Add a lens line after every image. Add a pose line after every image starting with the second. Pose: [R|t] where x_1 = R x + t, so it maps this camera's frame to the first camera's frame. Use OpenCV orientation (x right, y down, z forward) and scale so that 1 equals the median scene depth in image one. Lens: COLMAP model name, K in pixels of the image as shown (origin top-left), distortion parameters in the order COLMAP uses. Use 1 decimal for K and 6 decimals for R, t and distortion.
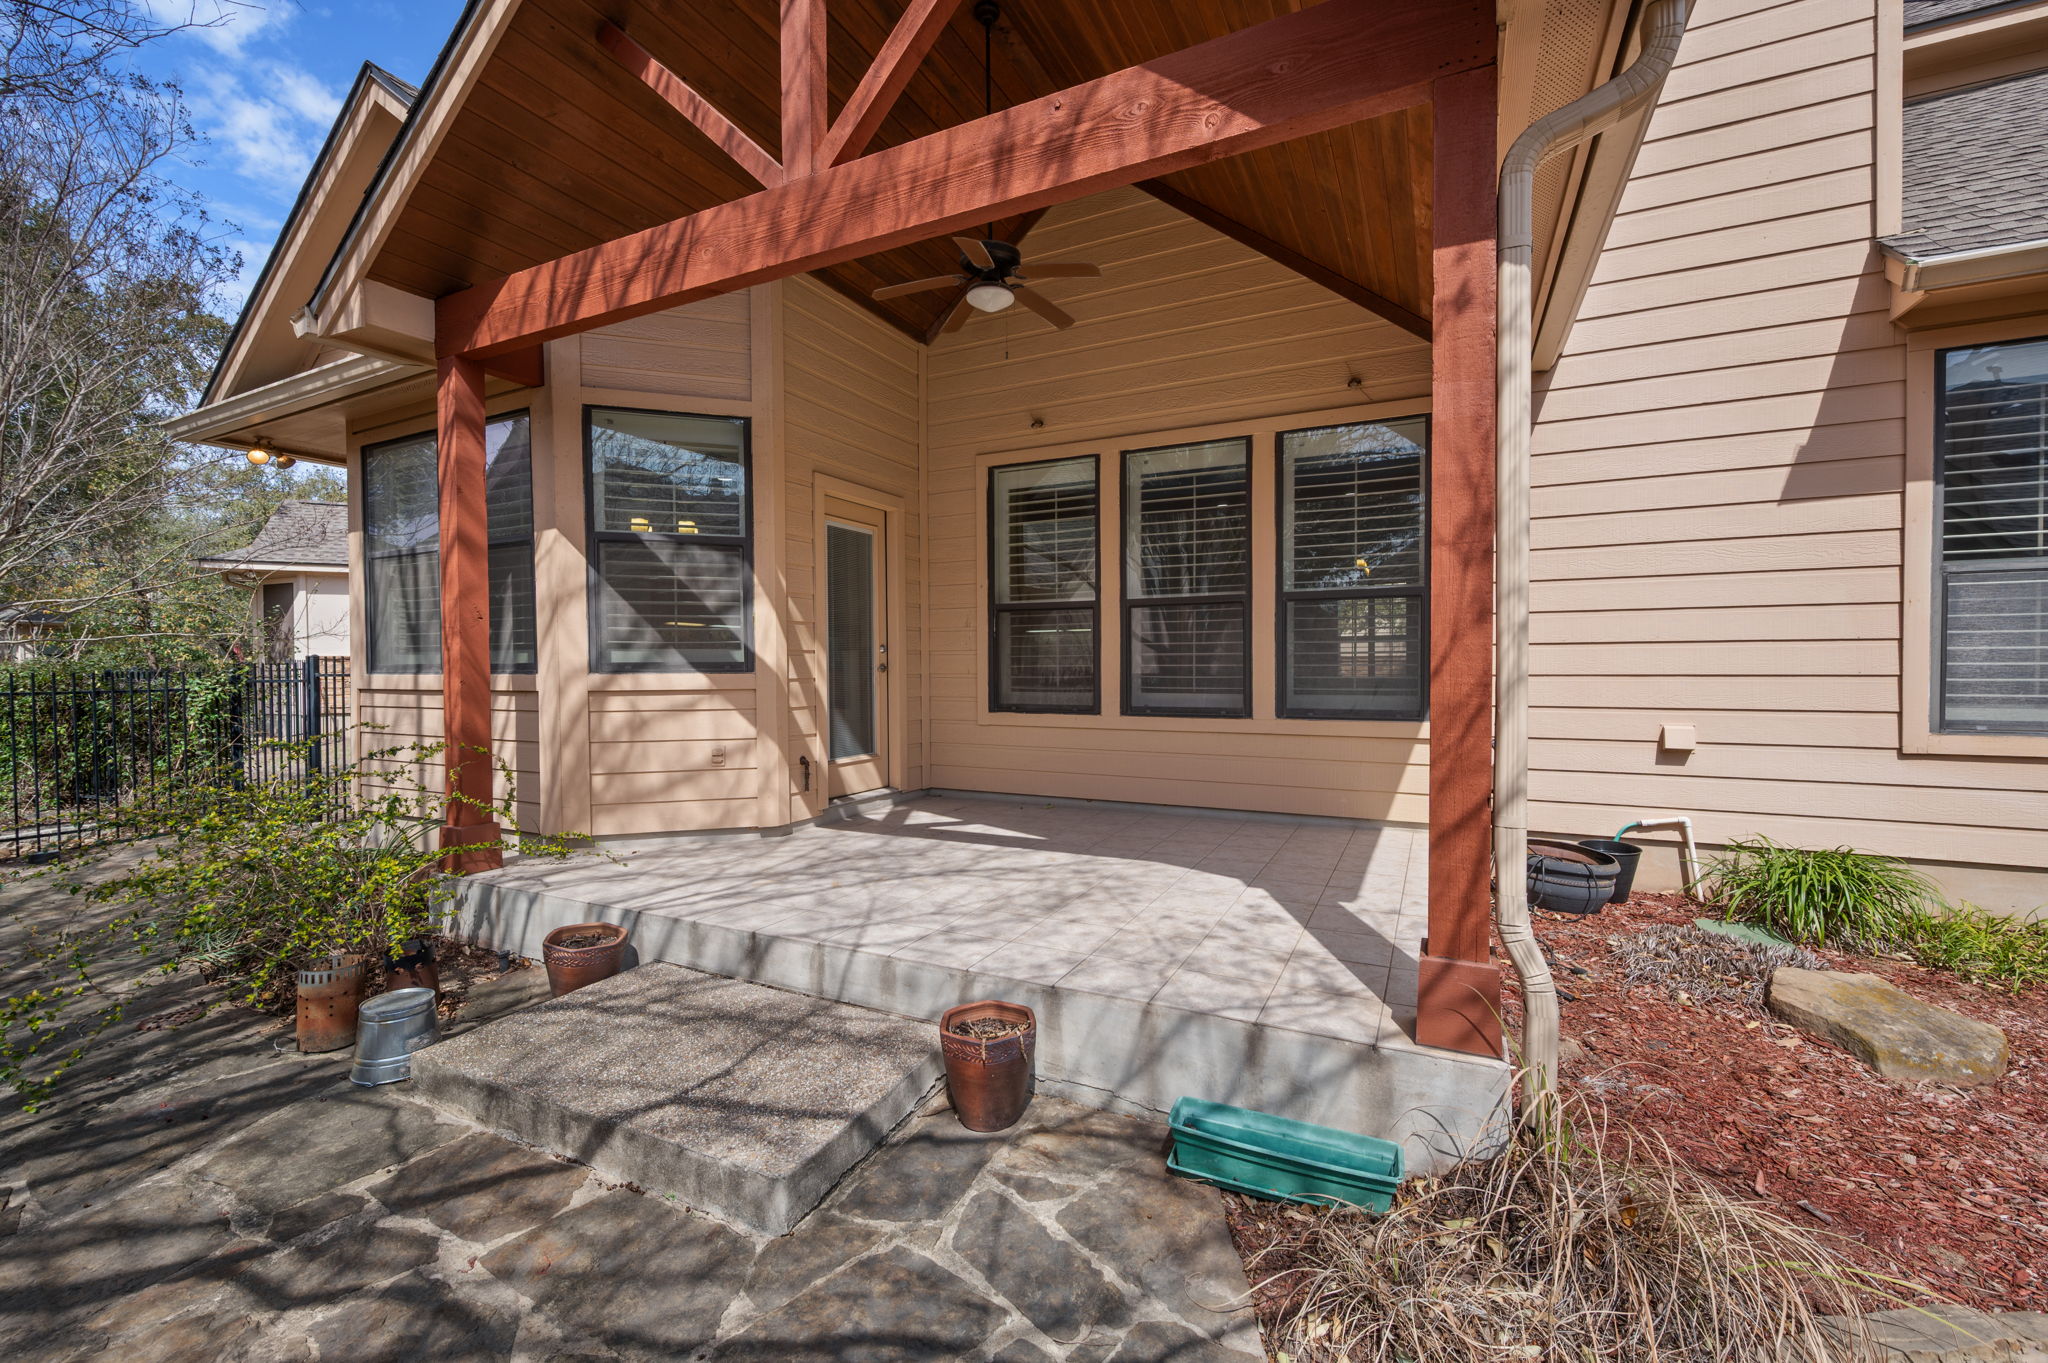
lens RADIAL K [[847.2, 0, 1024.0], [0, 847.2, 681.5], [0, 0, 1]] dist [-0.001086, -0.000064]
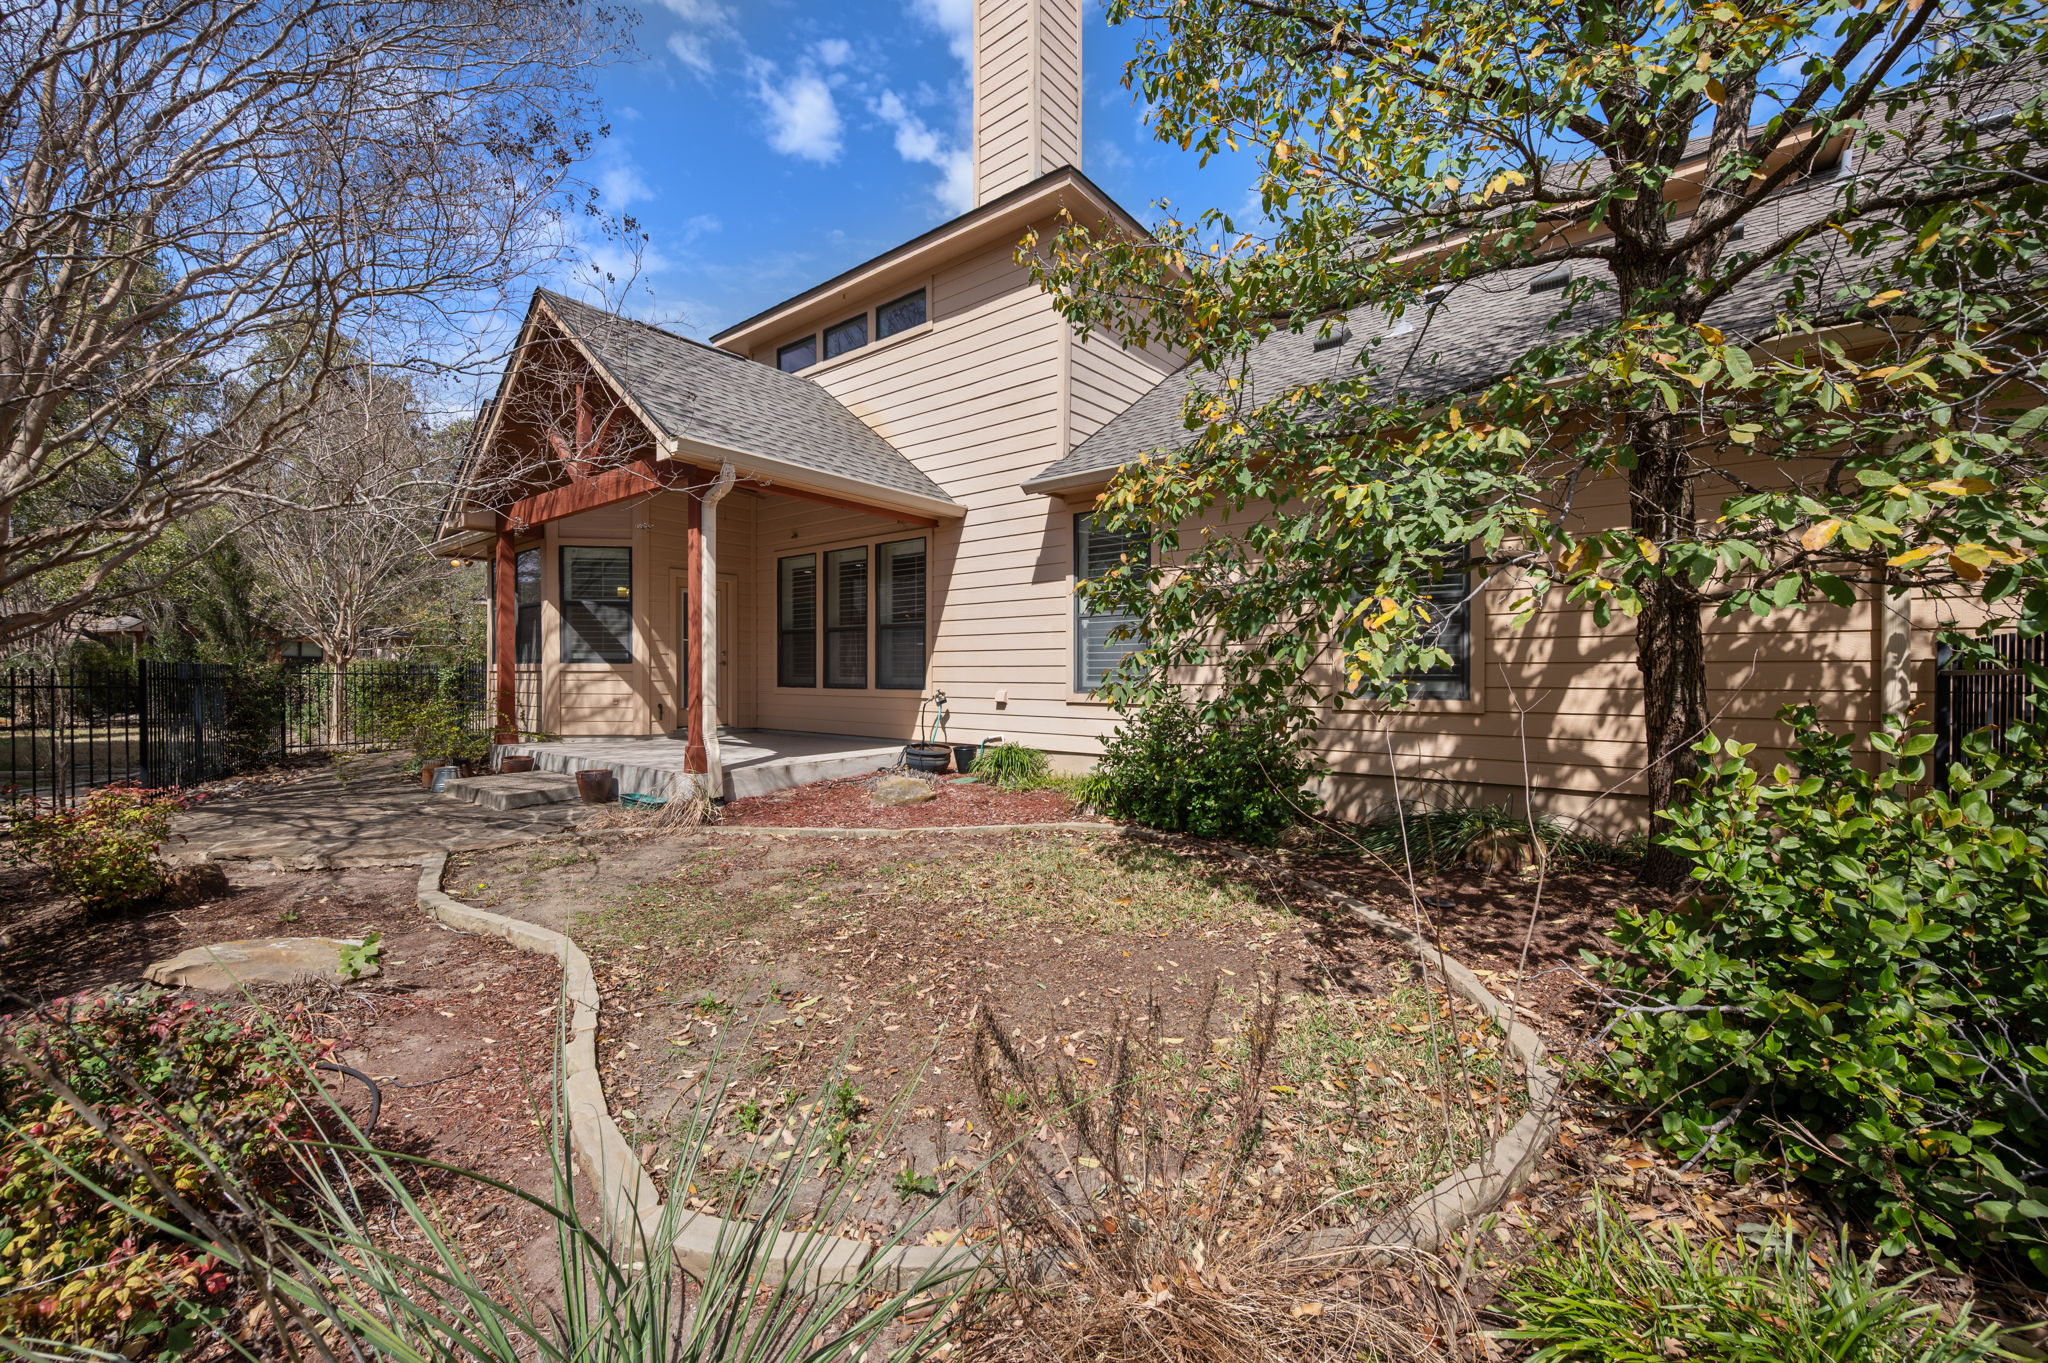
lens RADIAL K [[804.4, 0, 1024.0], [0, 804.4, 681.5], [0, 0, 1]] dist [-0.000876, -0.000232]
pose [[0.976972, 0.010144, -0.213128, 1.160719], [-0.012449, 0.999878, -0.009472, 0.044227], [0.213006, 0.011907, 0.976978, -0.841995]]
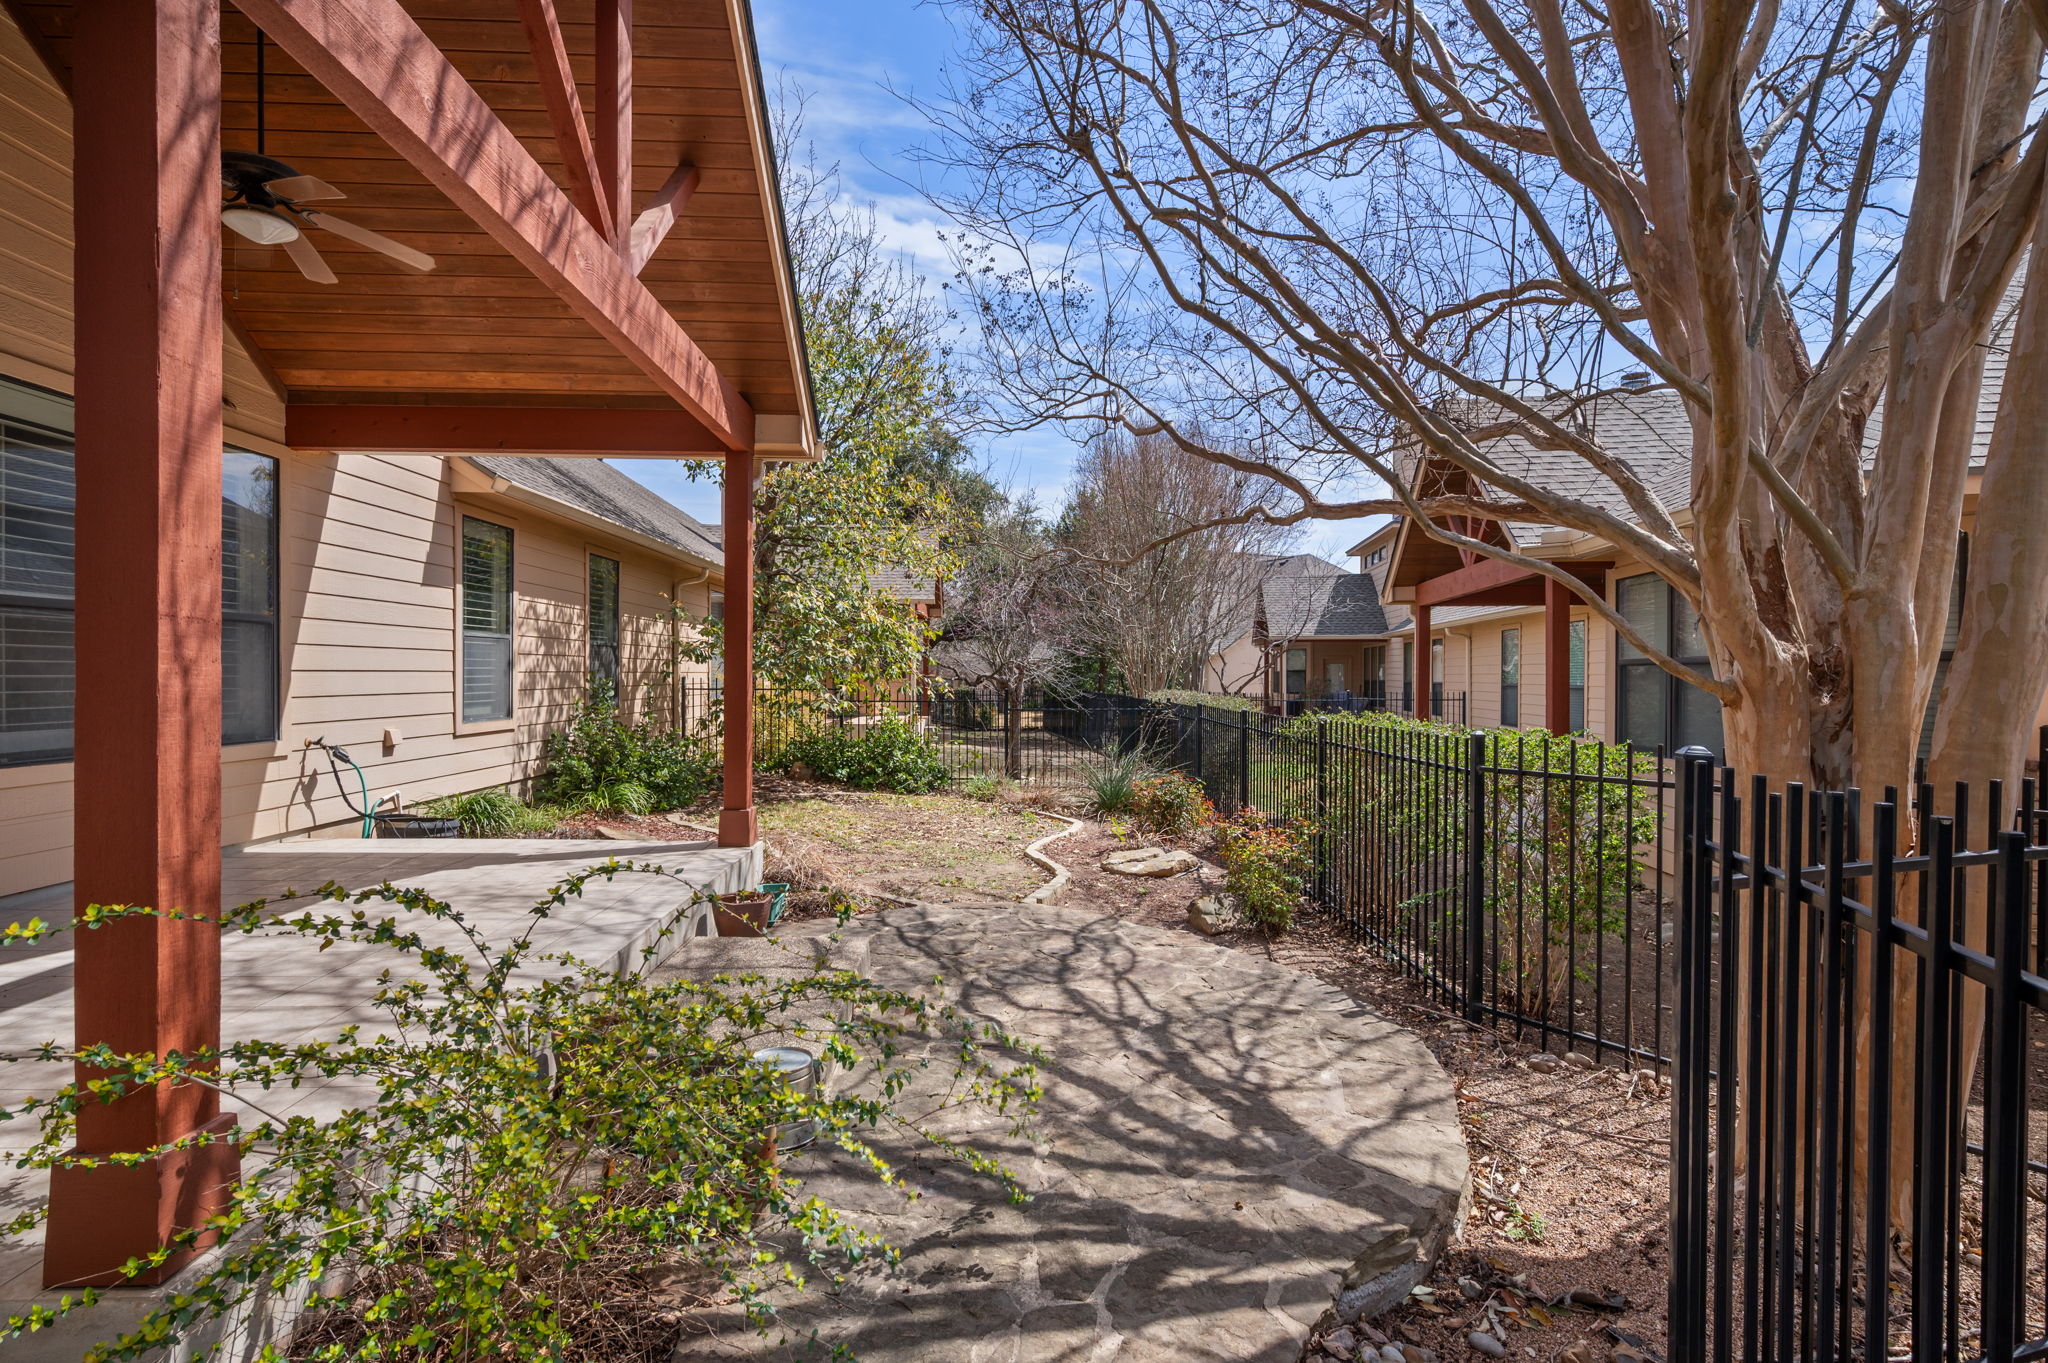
lens RADIAL K [[804.4, 0, 1024.0], [0, 804.4, 681.5], [0, 0, 1]] dist [-0.000876, -0.000232]
pose [[-0.468785, -0.007426, 0.883281, -0.894314], [0.005852, 0.999917, 0.011512, -0.035029], [-0.883293, 0.010566, -0.468702, 0.631966]]
